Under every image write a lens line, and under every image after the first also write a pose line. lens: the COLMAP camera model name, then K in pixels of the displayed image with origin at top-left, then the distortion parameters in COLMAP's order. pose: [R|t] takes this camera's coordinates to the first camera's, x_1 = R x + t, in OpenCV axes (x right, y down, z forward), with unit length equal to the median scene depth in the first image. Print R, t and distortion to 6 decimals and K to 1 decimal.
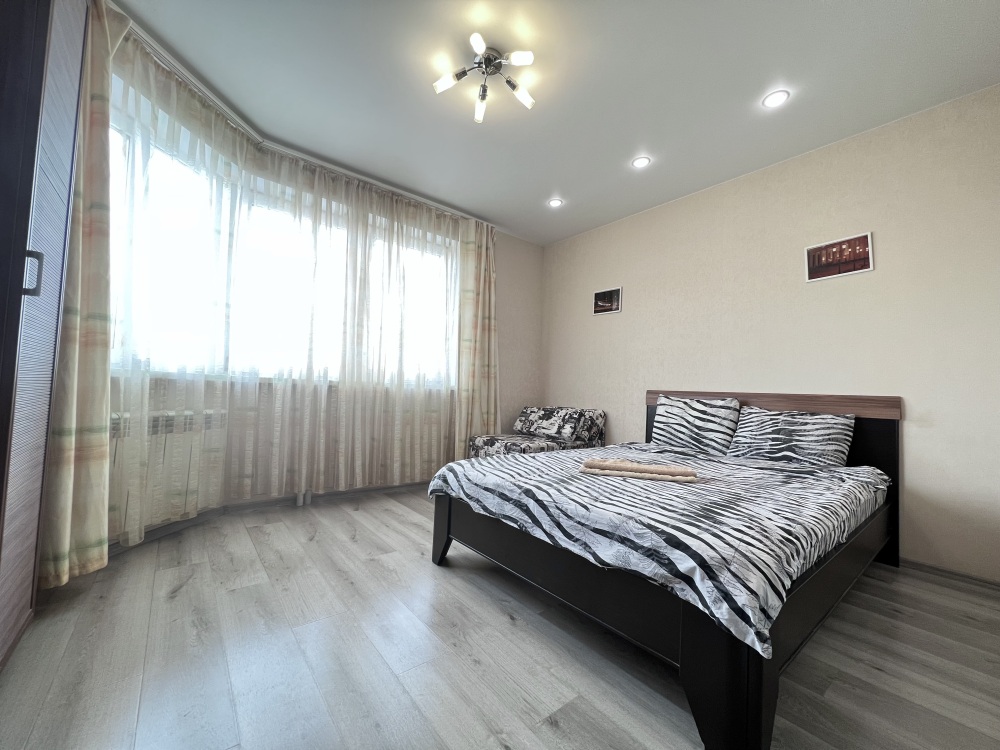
lens RADIAL K [[400.6, 0, 494.1], [0, 400.6, 376.3], [0, 0, 1]] dist [0.000096, 0.000245]
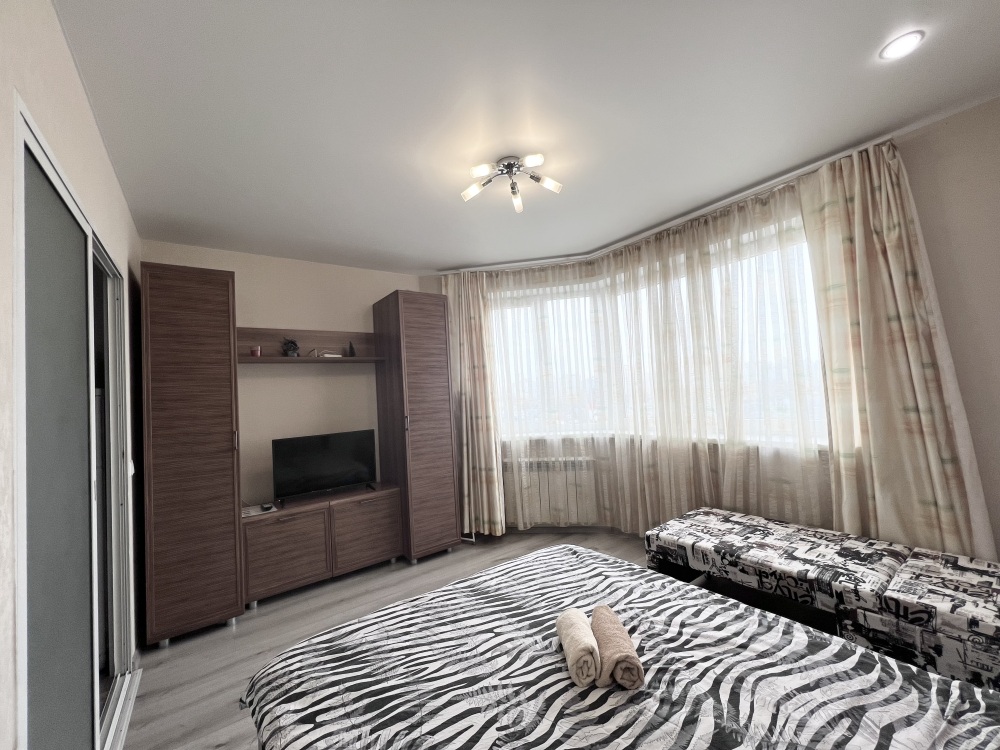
lens RADIAL K [[400.6, 0, 494.1], [0, 400.6, 376.3], [0, 0, 1]] dist [0.000096, 0.000245]
pose [[-0.034260, -0.079401, -0.996254, 0.845738], [0.097305, 0.991838, -0.082395, -0.128325], [0.994665, -0.099763, -0.026254, 0.790062]]
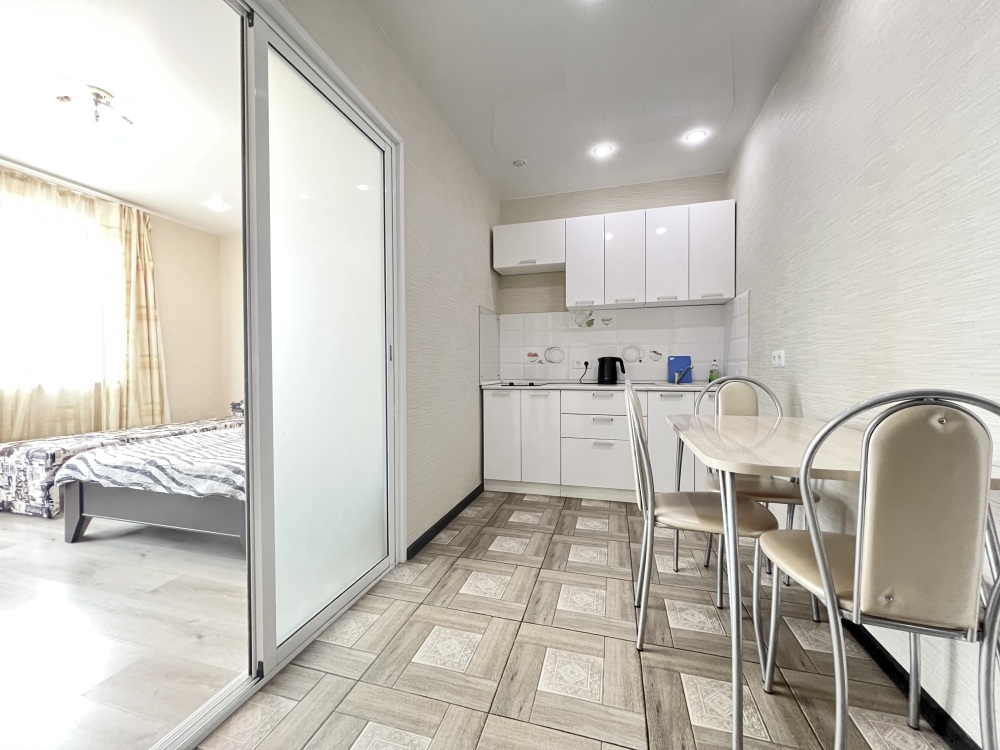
lens RADIAL K [[400.6, 0, 494.1], [0, 400.6, 376.3], [0, 0, 1]] dist [0.000096, 0.000245]
pose [[0.814581, -0.050081, 0.577883, 0.172956], [0.012660, 0.997564, 0.068606, -0.053000], [-0.579911, -0.048569, 0.813231, -0.507926]]
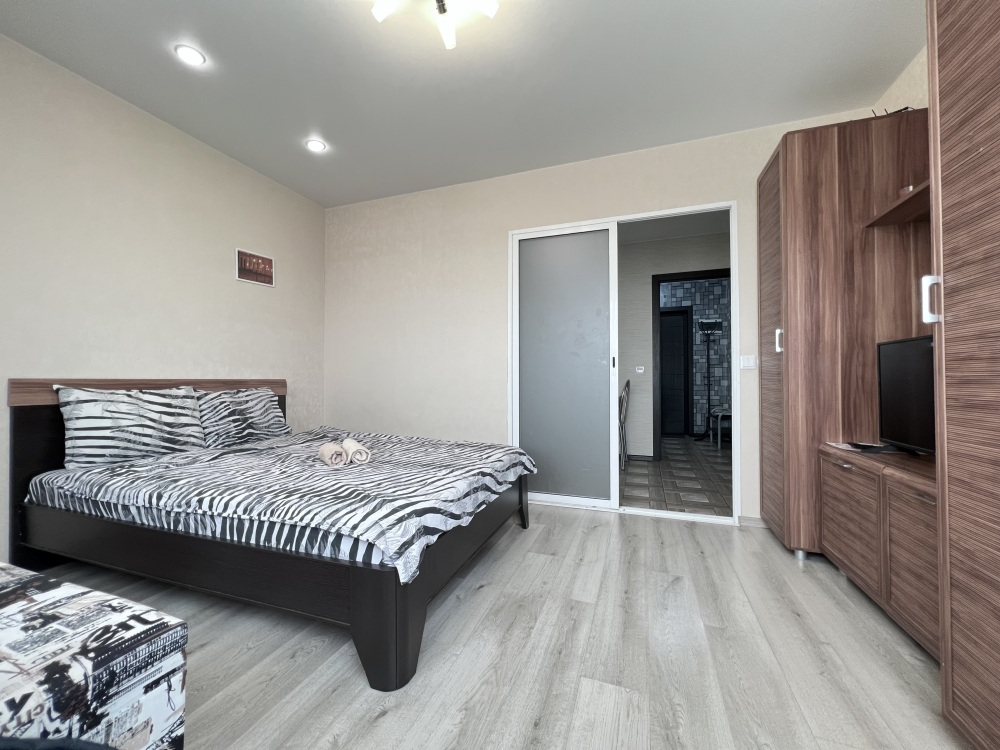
lens RADIAL K [[402.5, 0, 500.0], [0, 402.5, 375.0], [0, 0, 1]] dist [0.003173, 0.000219]
pose [[-0.531551, -0.027100, 0.846593, -0.632641], [-0.050872, 0.998705, 0.000028, -0.005839], [-0.845497, -0.043053, -0.532241, 1.065267]]
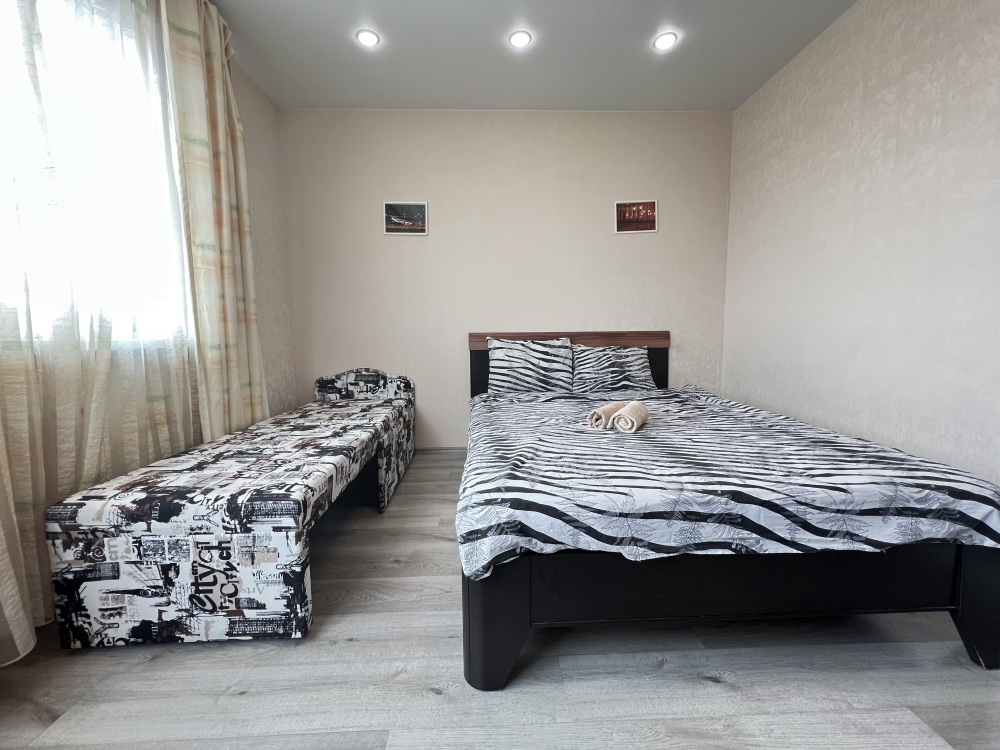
lens RADIAL K [[400.6, 0, 494.1], [0, 400.6, 376.3], [0, 0, 1]] dist [0.000096, 0.000245]
pose [[0.591626, -0.124261, 0.796579, -0.434039], [0.004089, 0.988500, 0.151163, -0.005452], [-0.806202, -0.086174, 0.585331, 0.631206]]
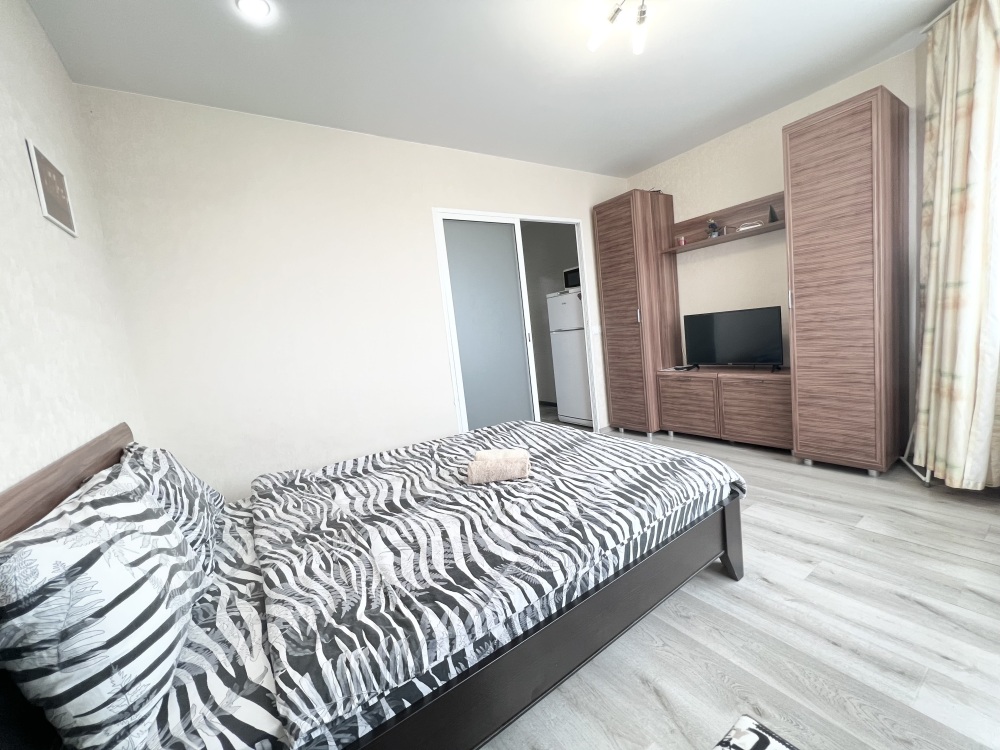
lens RADIAL K [[402.5, 0, 500.0], [0, 402.5, 375.0], [0, 0, 1]] dist [0.003173, 0.000219]
pose [[-0.995245, 0.066933, 0.070762, 0.231462], [0.072270, 0.994504, 0.075761, -0.045328], [-0.065302, 0.080514, -0.994612, 1.622420]]
